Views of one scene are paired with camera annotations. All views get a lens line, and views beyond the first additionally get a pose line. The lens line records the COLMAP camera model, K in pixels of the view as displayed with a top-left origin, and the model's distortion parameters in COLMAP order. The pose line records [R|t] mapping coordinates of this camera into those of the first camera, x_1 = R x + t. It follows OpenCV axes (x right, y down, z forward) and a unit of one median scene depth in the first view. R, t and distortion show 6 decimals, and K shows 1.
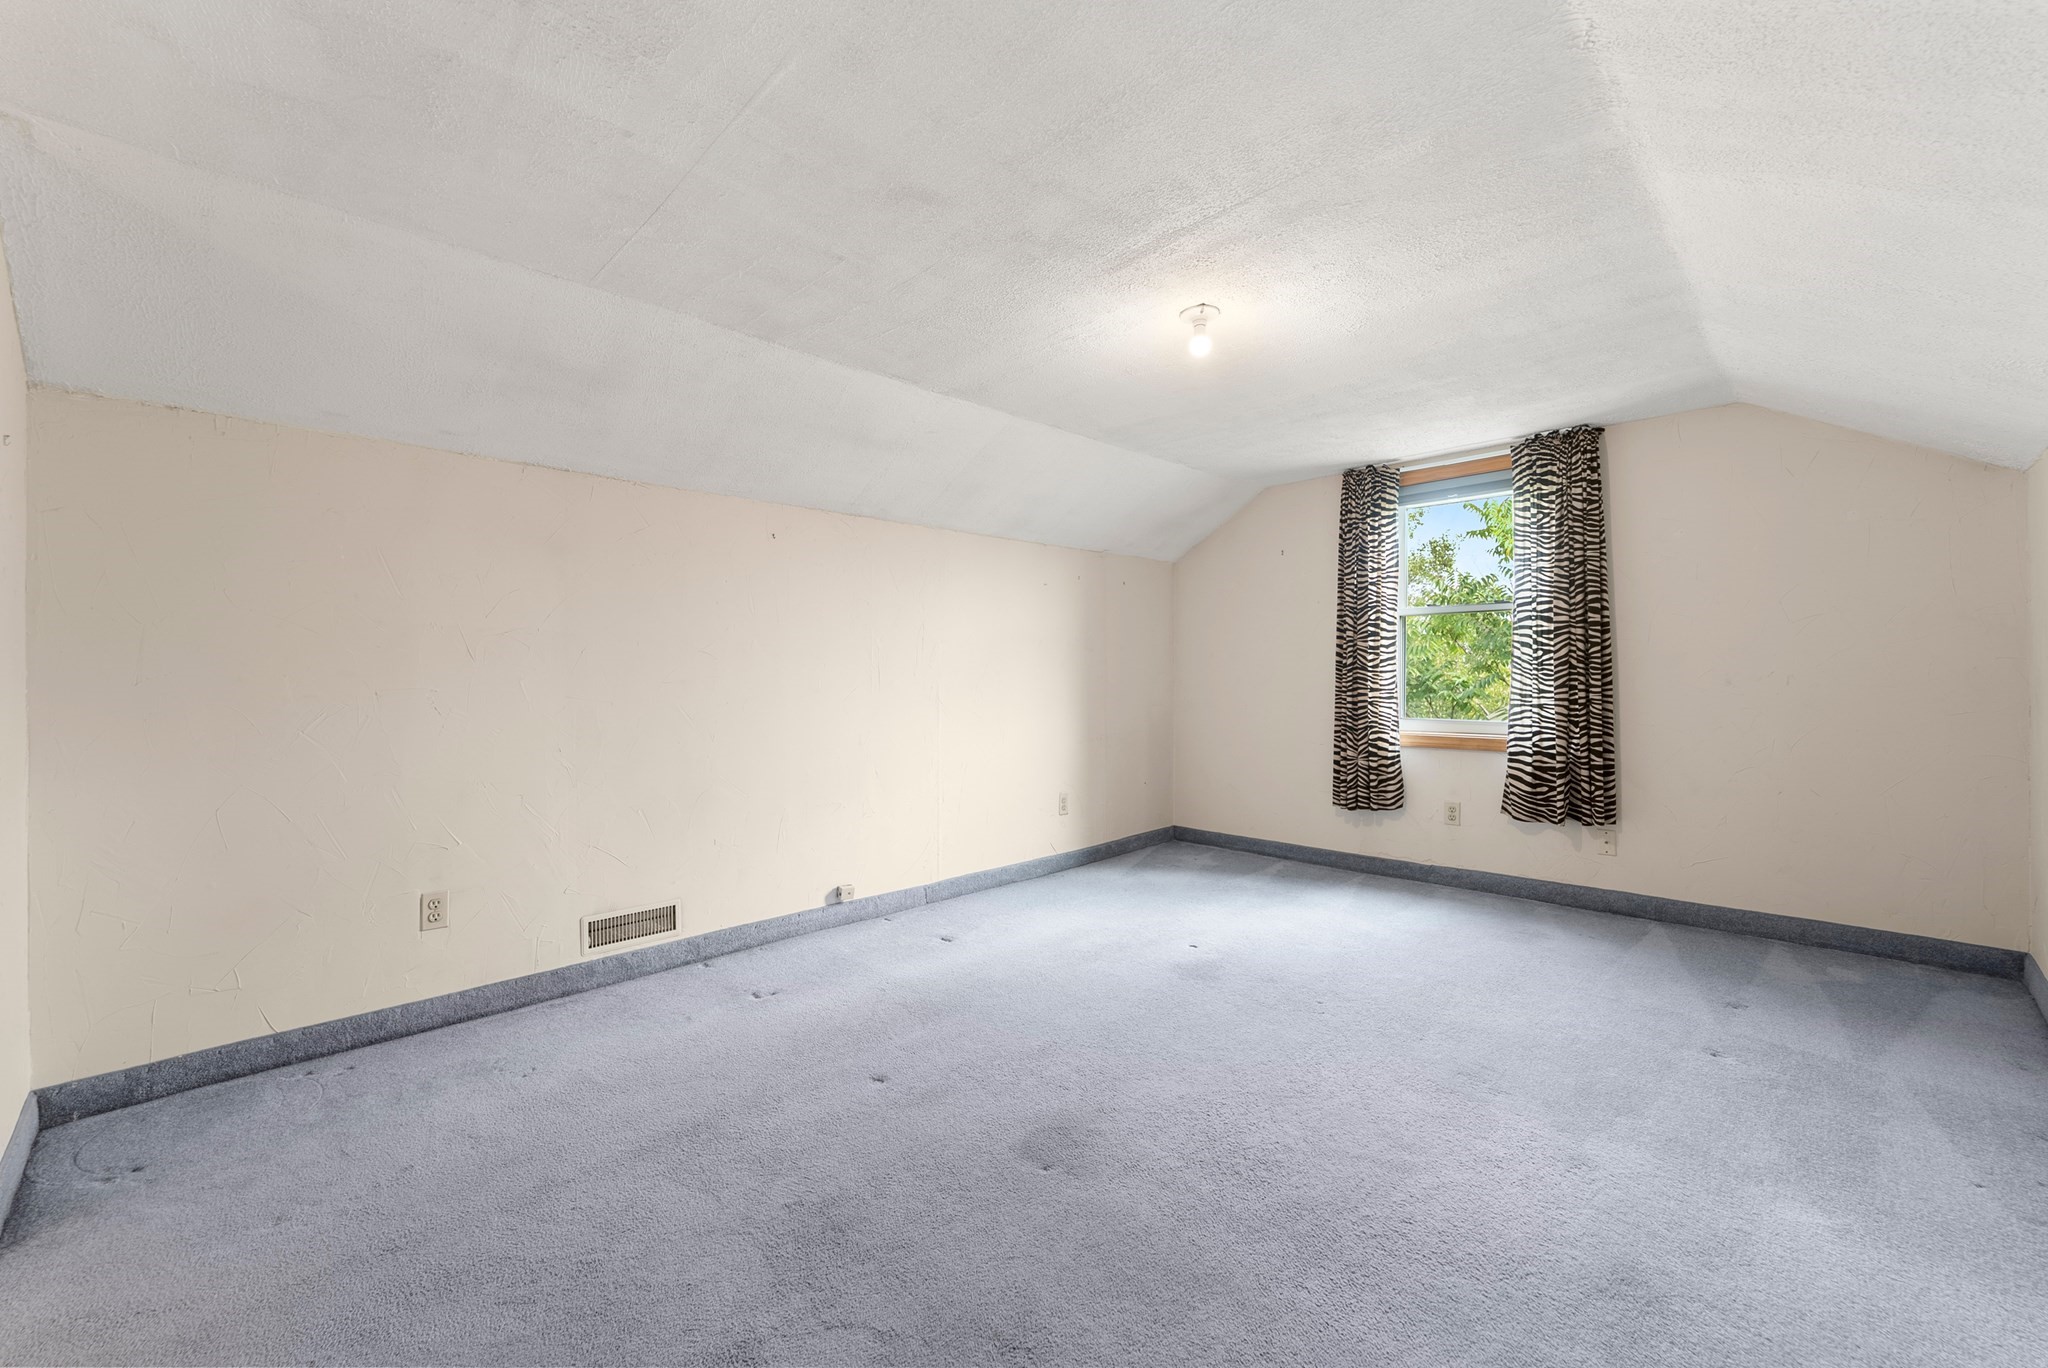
lens RADIAL K [[831.8, 0, 1029.1], [0, 831.8, 675.9], [0, 0, 1]] dist [-0.000284, -0.000861]
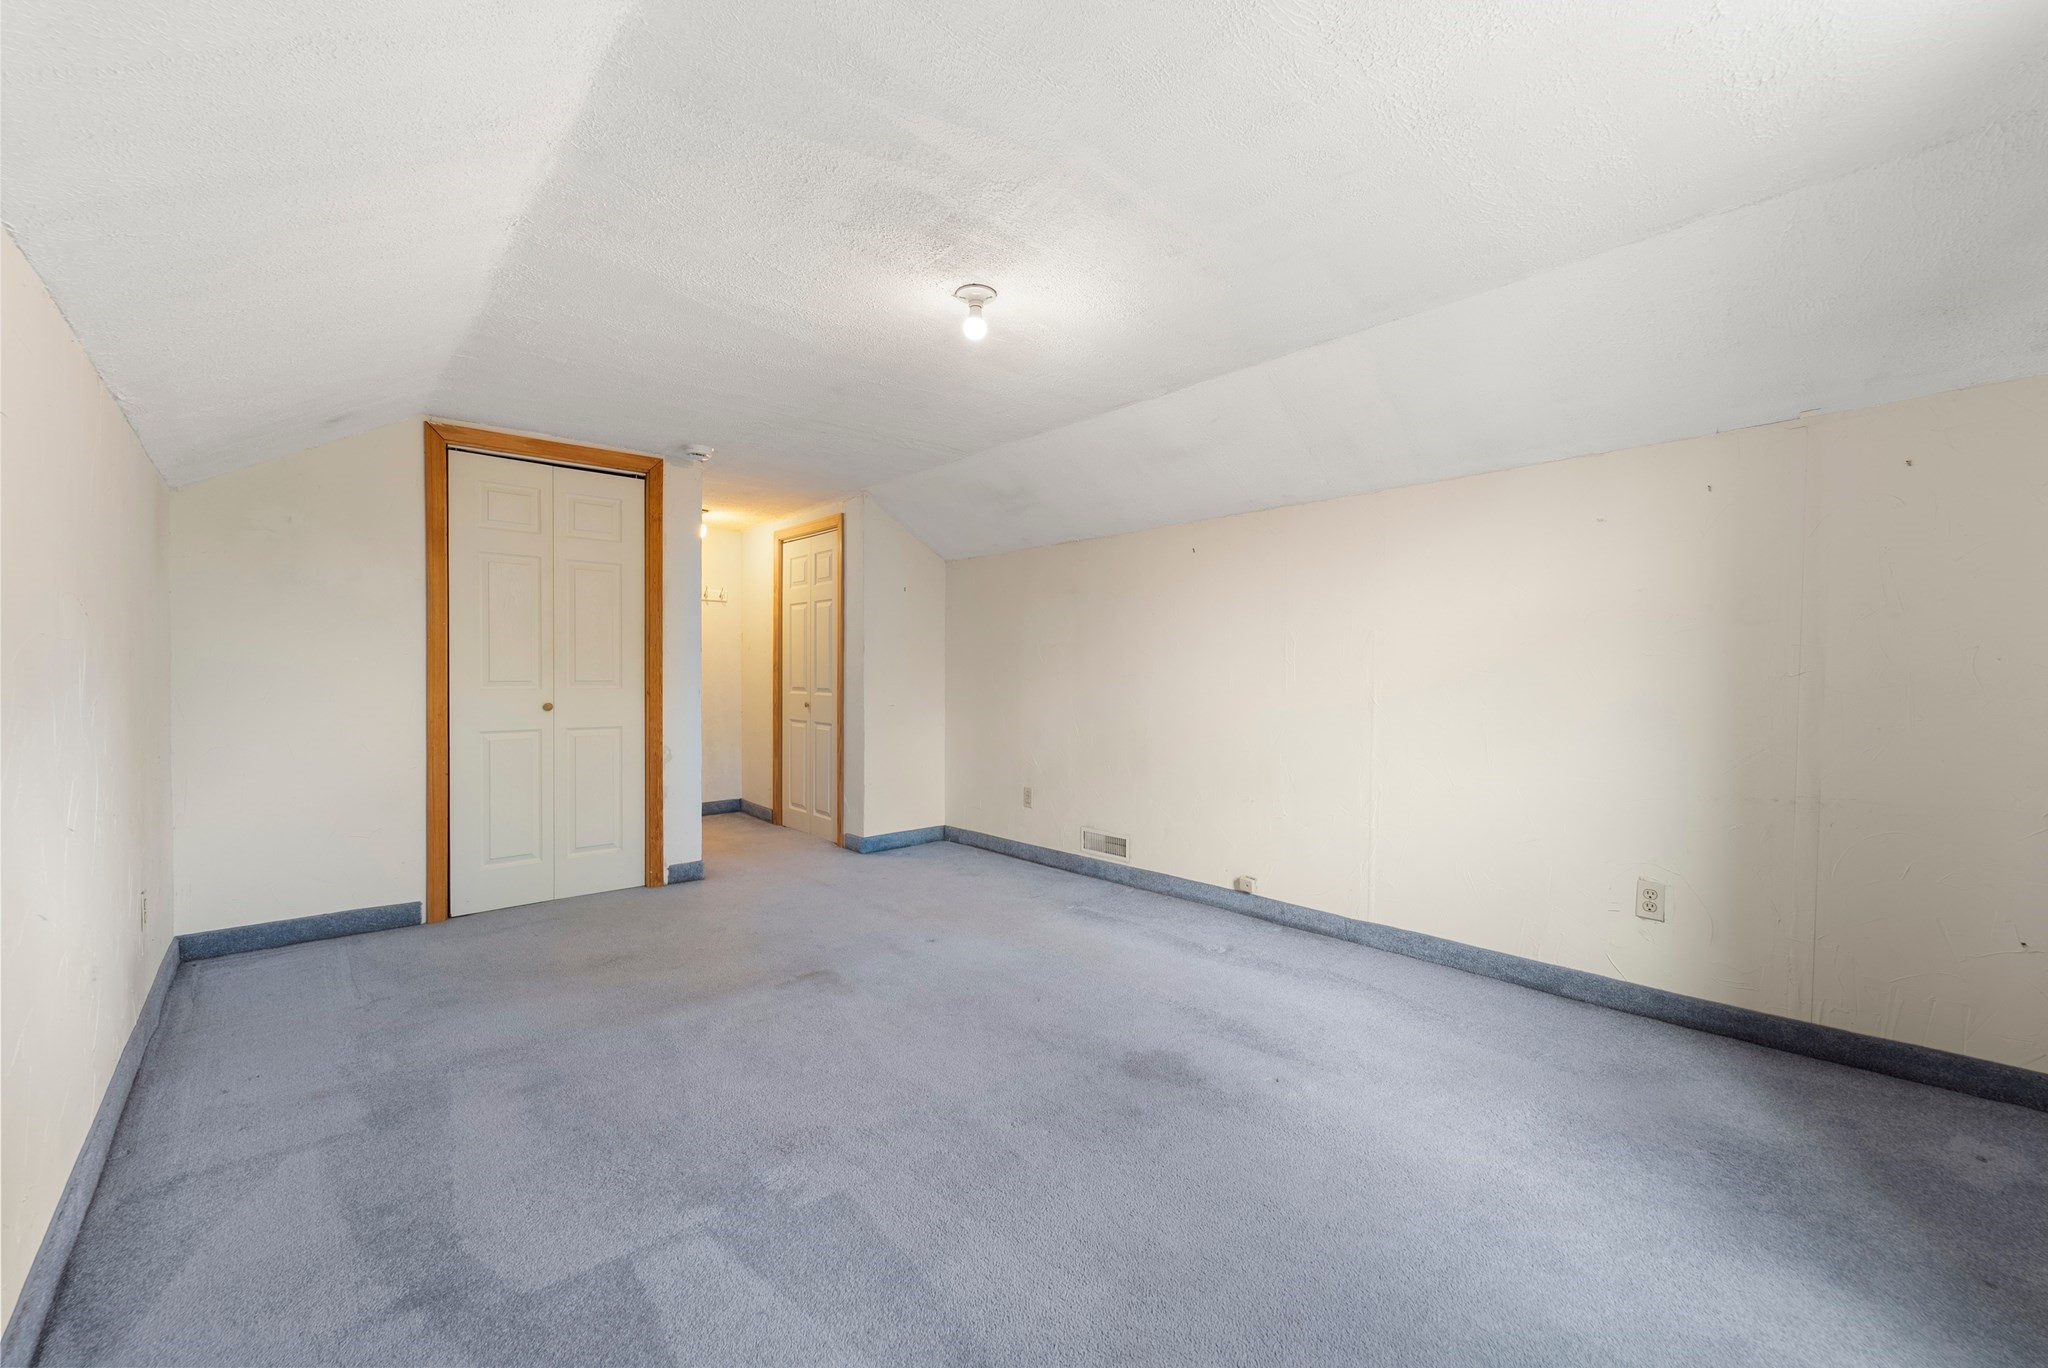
lens RADIAL K [[831.8, 0, 1029.1], [0, 831.8, 679.1], [0, 0, 1]] dist [-0.000284, -0.000861]
pose [[-0.054367, 0.004542, -0.998511, 0.878441], [-0.010415, 0.999933, 0.005115, 0.006212], [0.998467, 0.010677, -0.054316, 0.845013]]
